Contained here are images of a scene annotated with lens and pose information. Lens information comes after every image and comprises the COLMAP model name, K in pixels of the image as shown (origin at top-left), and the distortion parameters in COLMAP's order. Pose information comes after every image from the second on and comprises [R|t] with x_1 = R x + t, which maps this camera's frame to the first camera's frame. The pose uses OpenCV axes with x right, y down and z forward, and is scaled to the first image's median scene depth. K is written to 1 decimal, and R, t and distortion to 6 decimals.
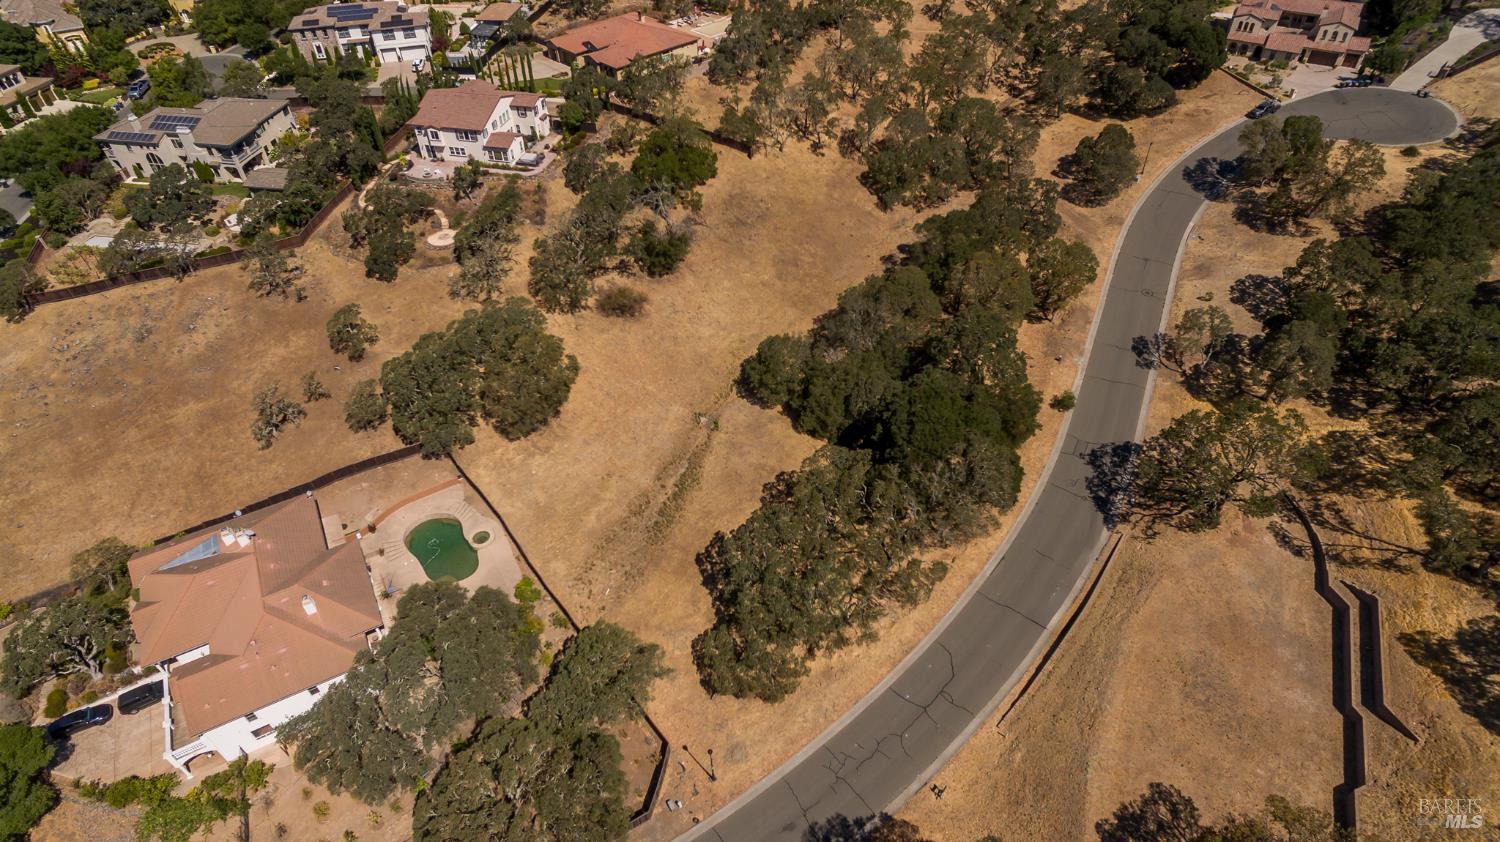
lens RADIAL K [[869.7, 0, 756.8], [0, 869.7, 416.5], [0, 0, 1]] dist [-0.098679, 0.089552]
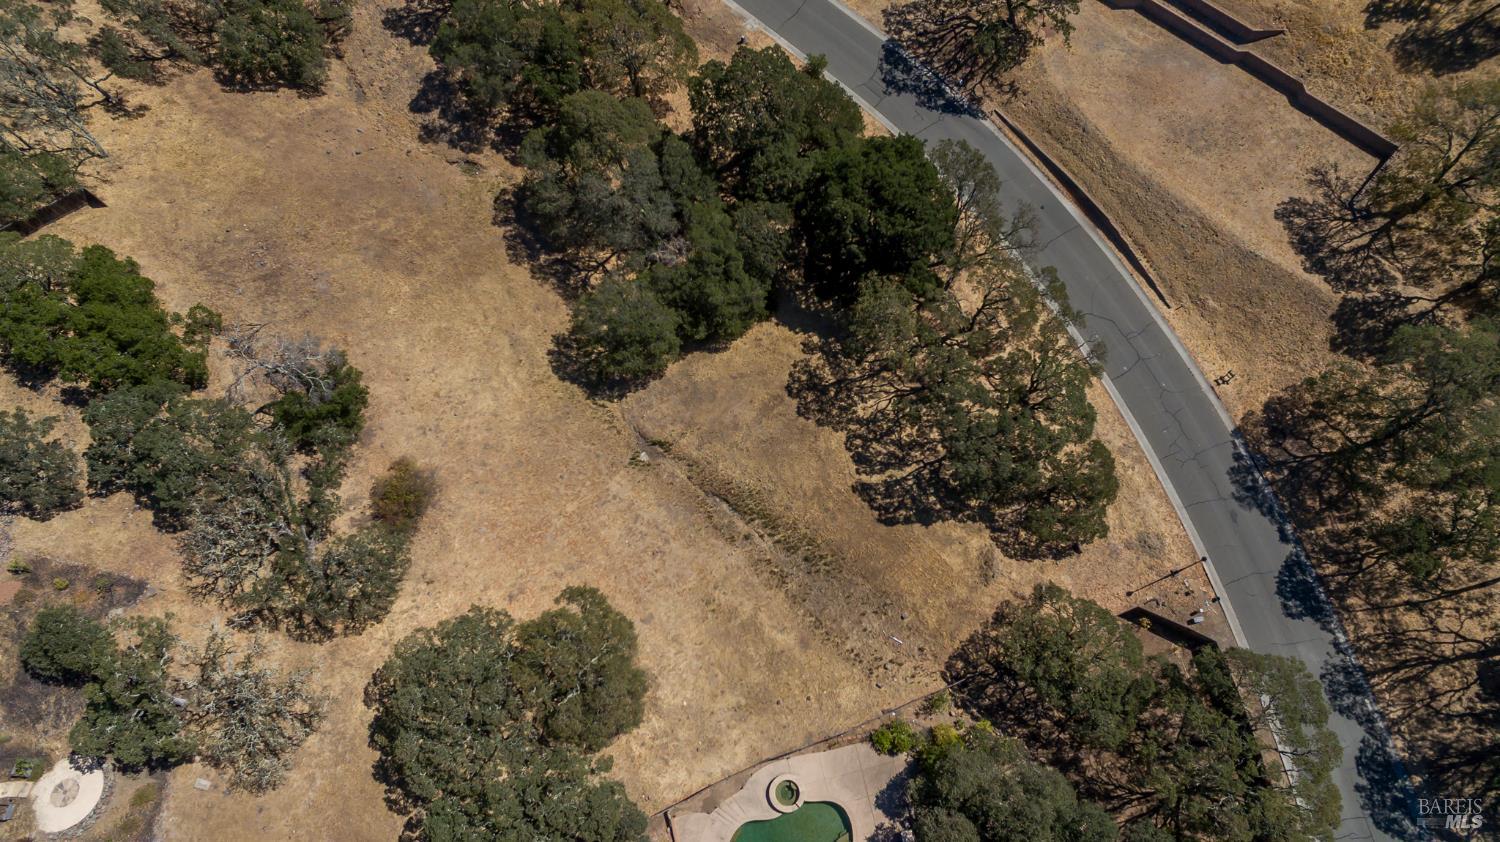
lens RADIAL K [[869.7, 0, 756.8], [0, 869.7, 416.5], [0, 0, 1]] dist [-0.098679, 0.089552]
pose [[0.297746, -0.878984, 0.372472, -0.287811], [0.647401, 0.472656, 0.597886, -0.403147], [-0.701583, 0.063120, 0.709787, 0.449983]]
